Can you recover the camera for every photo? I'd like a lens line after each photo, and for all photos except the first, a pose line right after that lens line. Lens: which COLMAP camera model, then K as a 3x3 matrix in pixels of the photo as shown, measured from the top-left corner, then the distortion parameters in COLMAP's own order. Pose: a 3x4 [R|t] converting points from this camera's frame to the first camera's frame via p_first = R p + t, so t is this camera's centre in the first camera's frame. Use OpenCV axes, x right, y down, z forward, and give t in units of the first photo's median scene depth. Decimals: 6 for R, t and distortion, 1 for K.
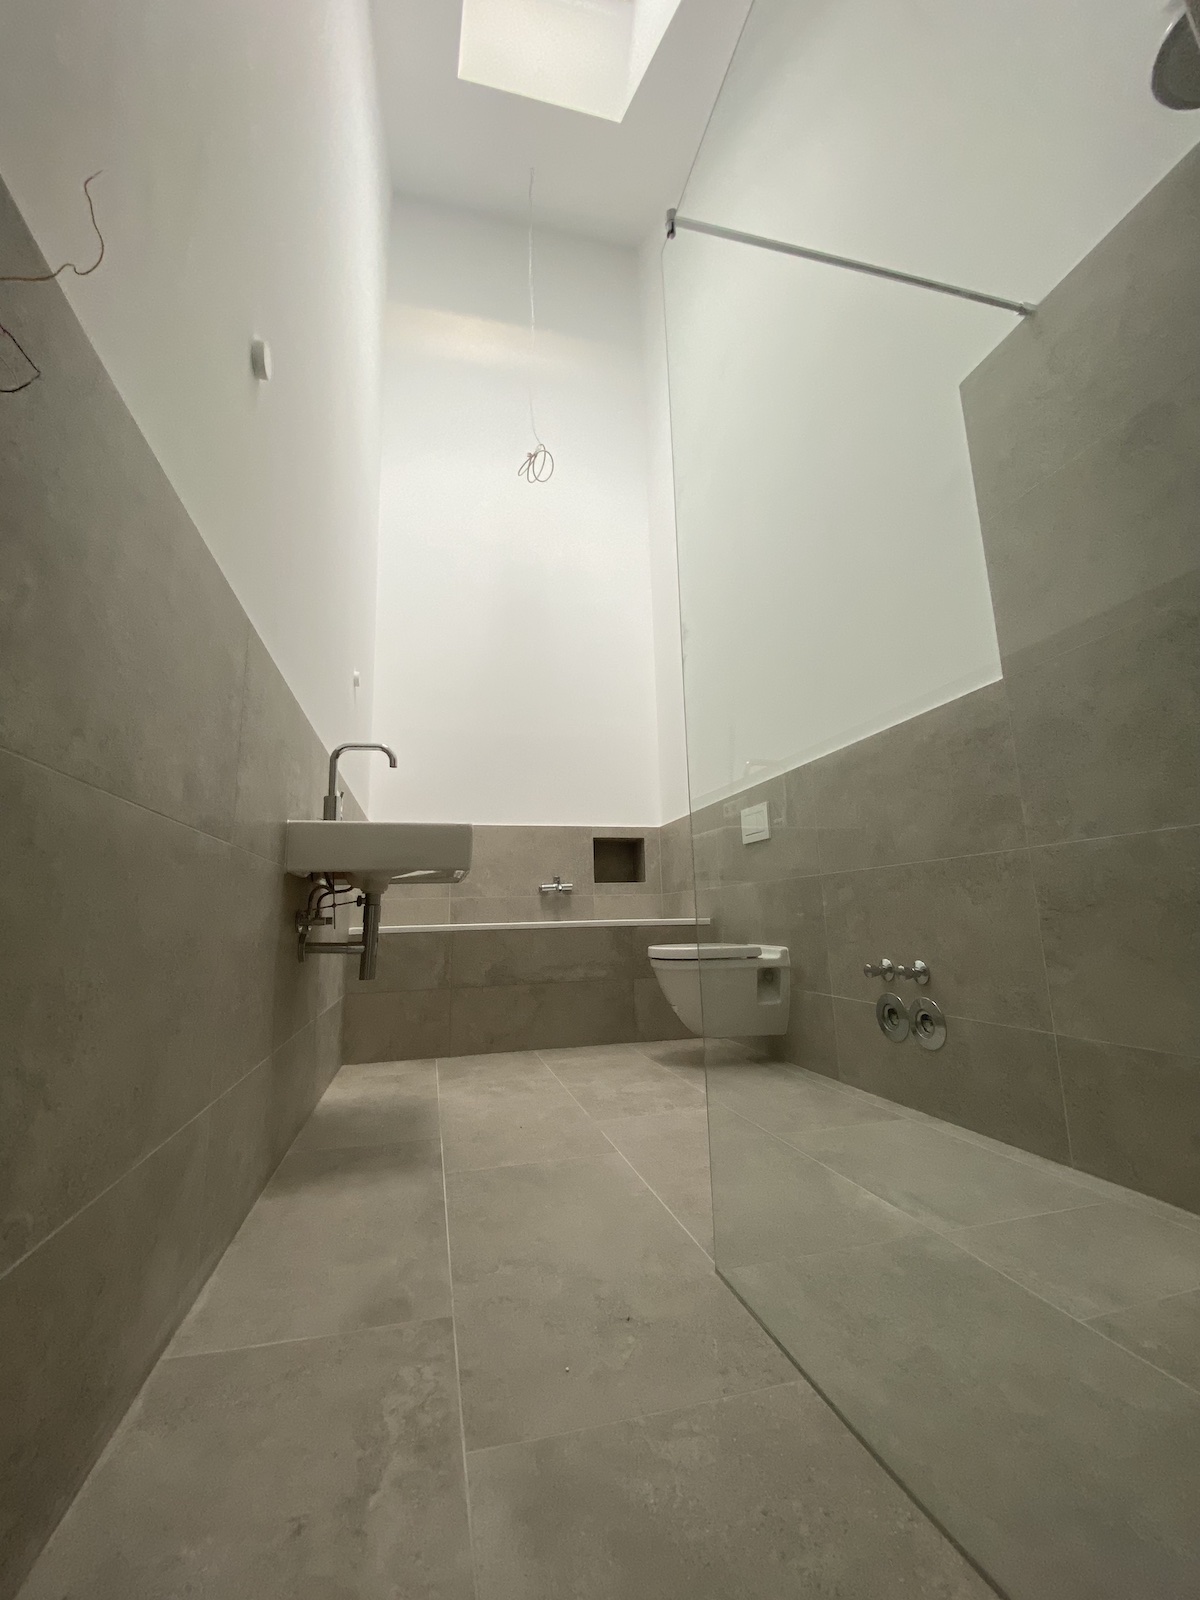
lens RADIAL K [[644.9, 0, 596.9], [0, 644.9, 797.8], [0, 0, 1]] dist [0.004562, -0.000796]
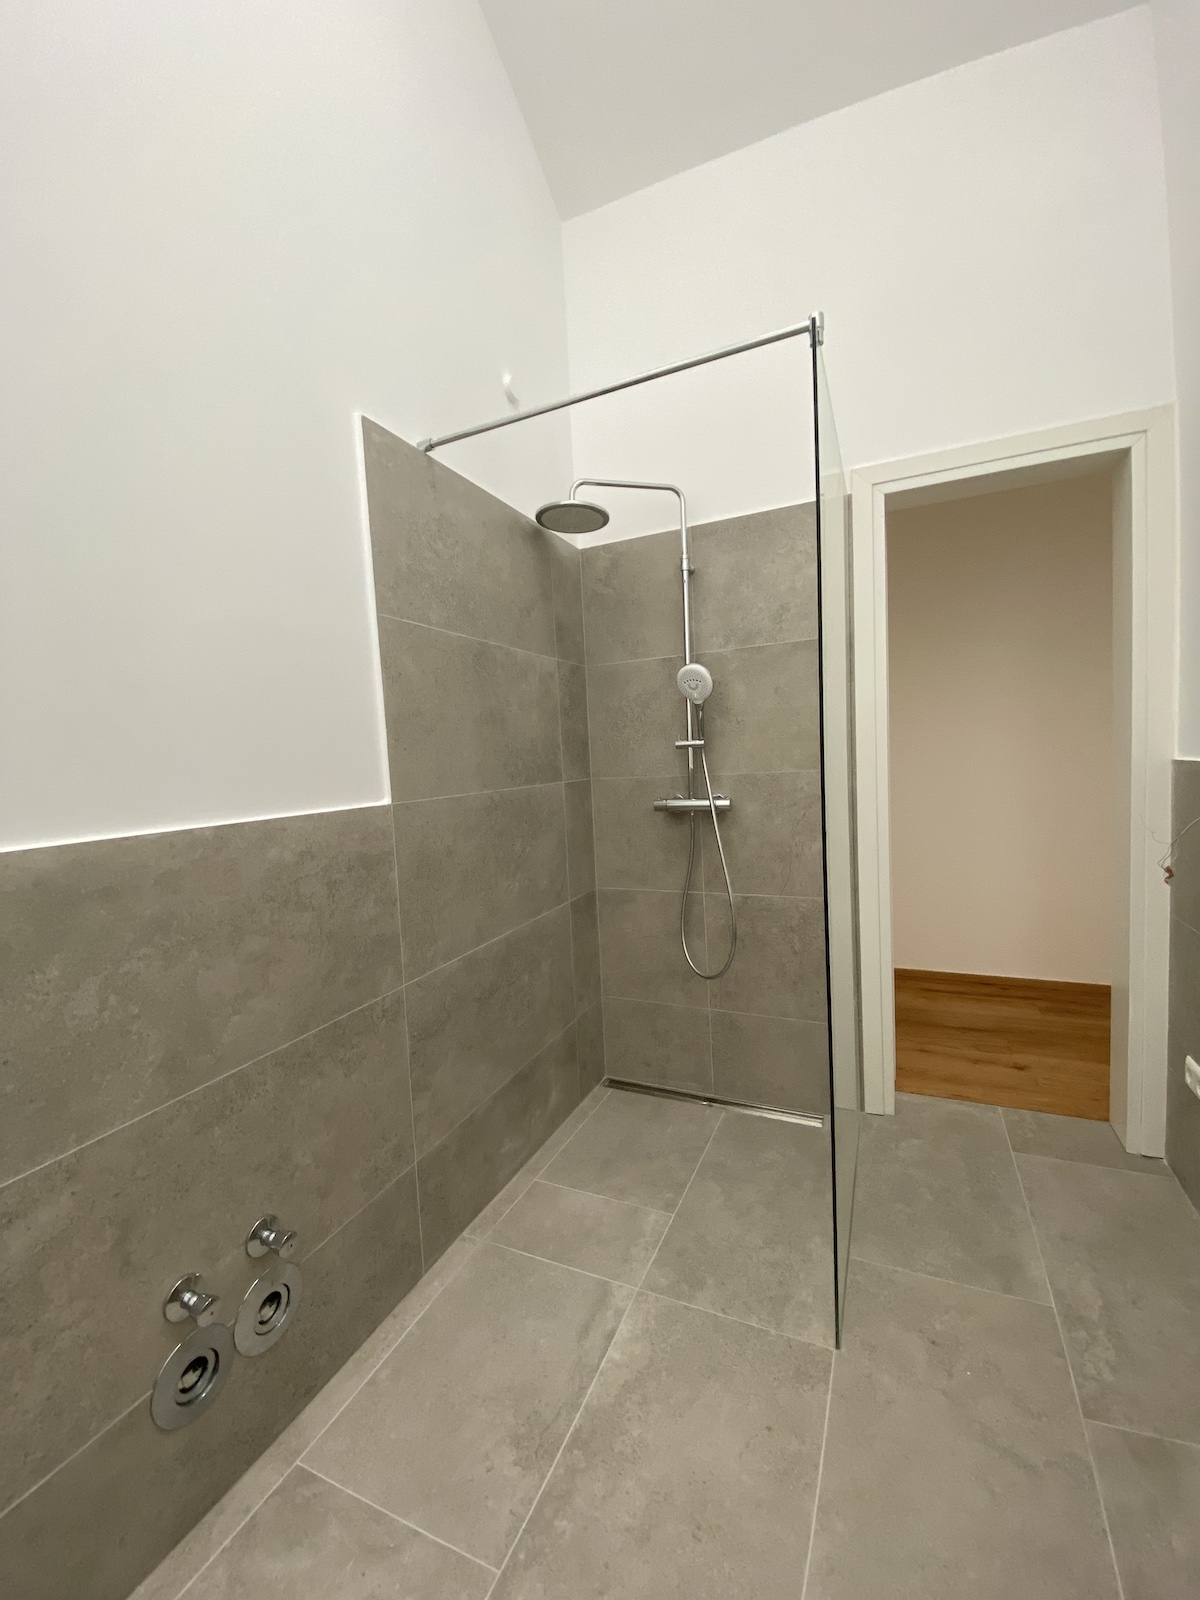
lens RADIAL K [[644.9, 0, 606.5], [0, 644.9, 799.7], [0, 0, 1]] dist [0.004562, -0.000796]
pose [[-0.772649, 0.007485, 0.634790, -0.190828], [-0.061046, 0.994421, -0.086029, -0.141114], [-0.631892, -0.105222, -0.767881, 1.632262]]
